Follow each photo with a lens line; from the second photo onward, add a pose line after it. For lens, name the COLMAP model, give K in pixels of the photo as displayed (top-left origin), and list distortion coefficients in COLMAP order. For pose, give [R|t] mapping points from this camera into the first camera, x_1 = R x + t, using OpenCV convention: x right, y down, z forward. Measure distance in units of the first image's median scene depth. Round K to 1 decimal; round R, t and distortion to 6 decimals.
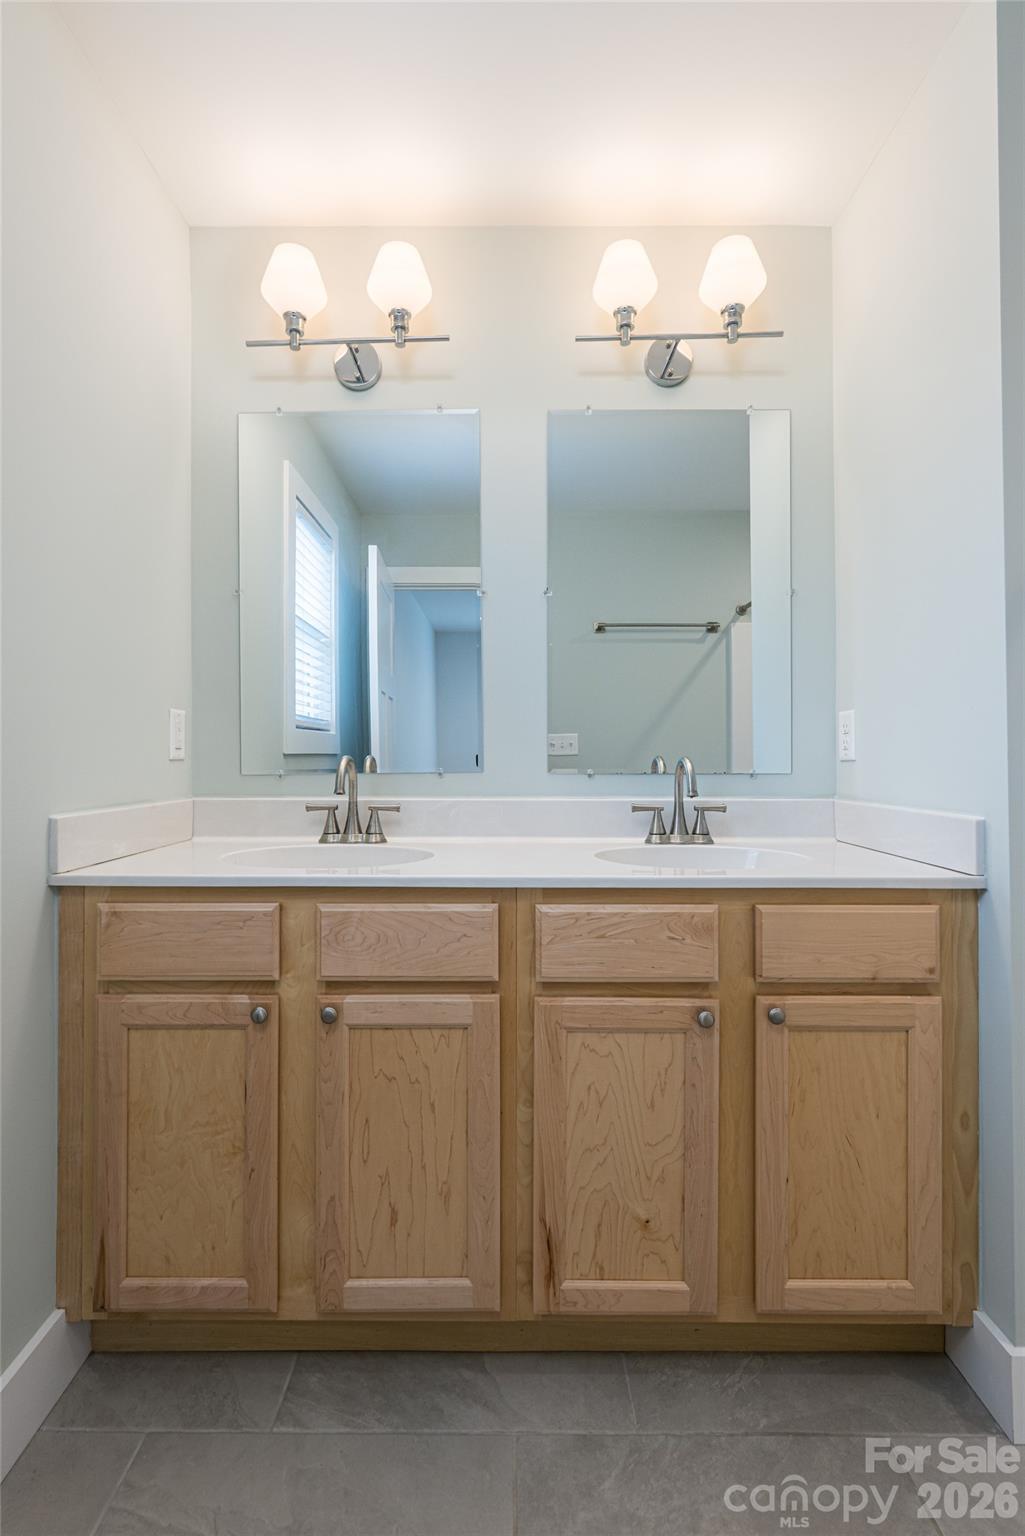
lens RADIAL K [[726.2, 0, 516.5], [0, 726.2, 752.4], [0, 0, 1]] dist [0.002665, -0.000620]
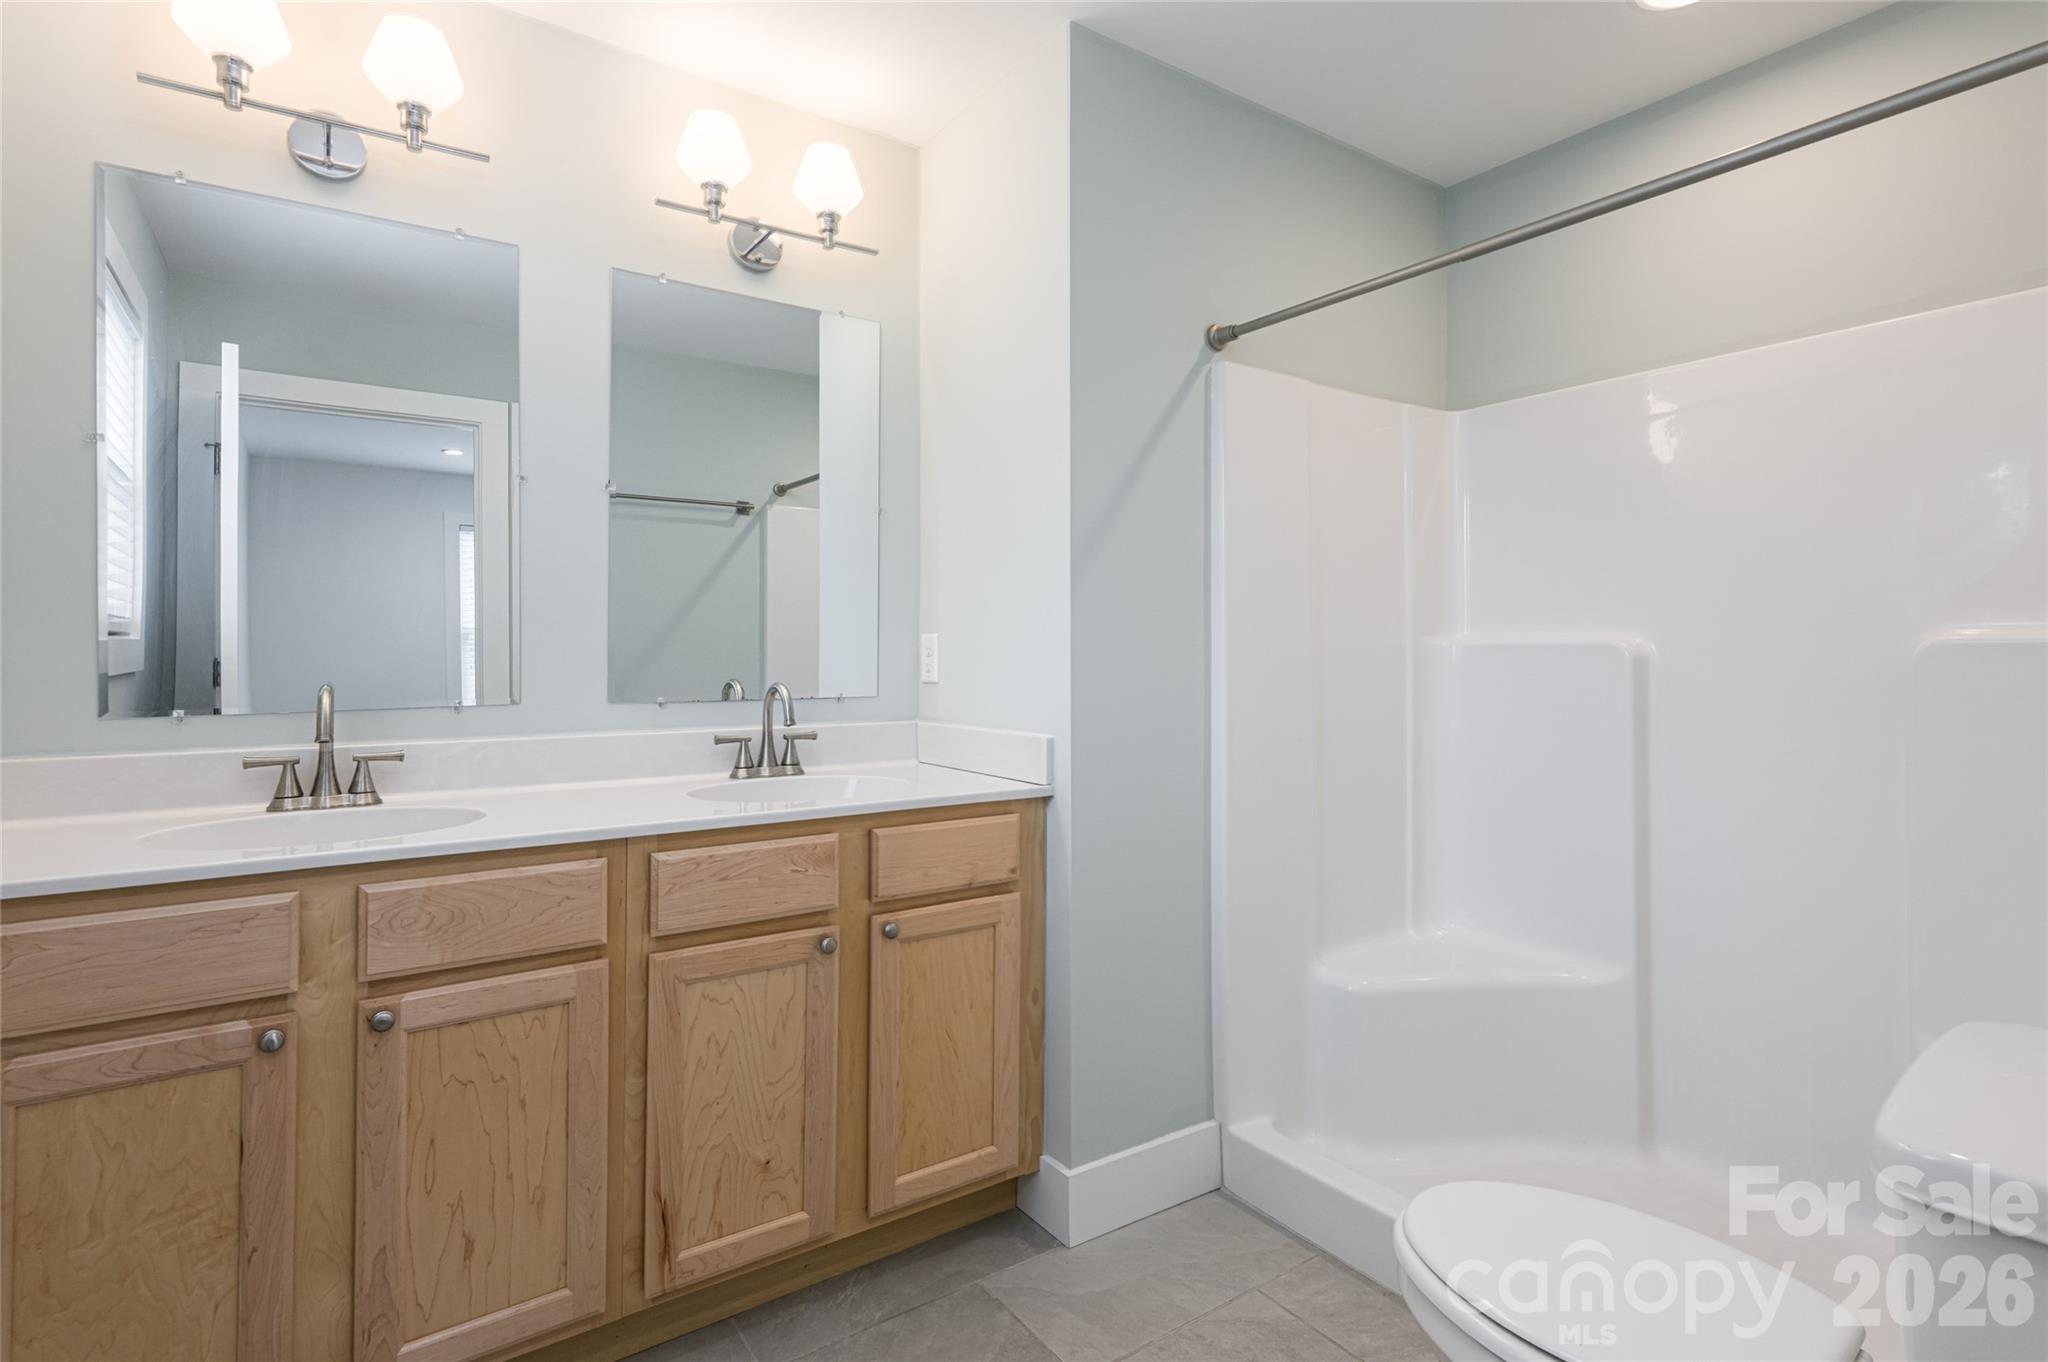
lens RADIAL K [[993.1, 0, 1028.4], [0, 993.1, 678.4], [0, 0, 1]] dist [0.006234, 0.002858]
pose [[0.826923, -0.015941, 0.562089, -0.272797], [-0.001951, 0.999511, 0.031217, -0.049830], [-0.562311, -0.026911, 0.826488, -0.288826]]
